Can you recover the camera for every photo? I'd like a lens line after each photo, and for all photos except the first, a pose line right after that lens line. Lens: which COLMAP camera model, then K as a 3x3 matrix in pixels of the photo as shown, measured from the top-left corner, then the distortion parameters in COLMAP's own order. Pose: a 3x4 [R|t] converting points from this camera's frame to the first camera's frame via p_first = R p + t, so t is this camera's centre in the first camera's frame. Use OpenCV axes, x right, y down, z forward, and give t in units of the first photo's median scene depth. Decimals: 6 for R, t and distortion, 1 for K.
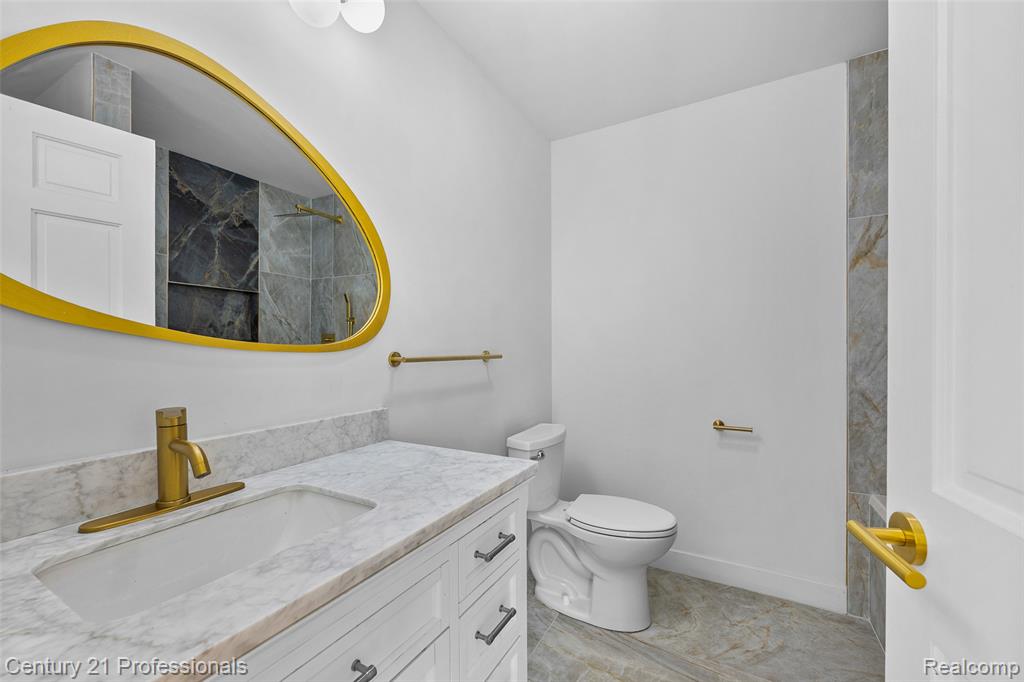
lens RADIAL K [[414.7, 0, 509.7], [0, 414.7, 344.5], [0, 0, 1]] dist [-0.000917, -0.000054]
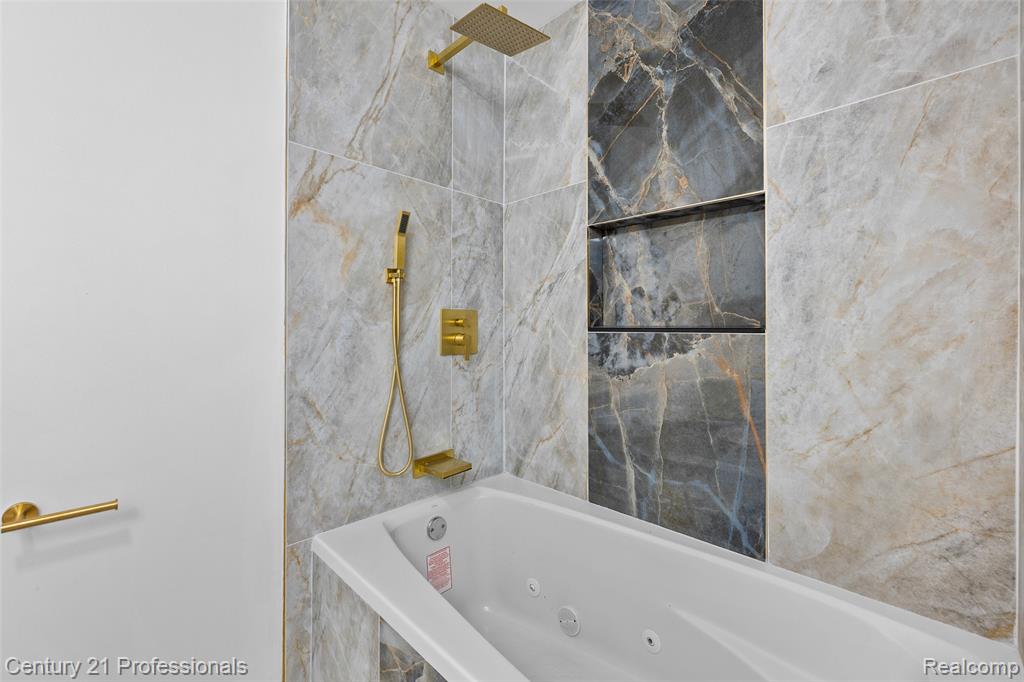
lens RADIAL K [[414.7, 0, 509.3], [0, 414.7, 335.0], [0, 0, 1]] dist [-0.000917, -0.000054]
pose [[0.273042, 0.002735, 0.961998, 0.270381], [-0.008083, 0.999967, -0.000548, 0.011230], [-0.961968, -0.007626, 0.273056, 0.474513]]
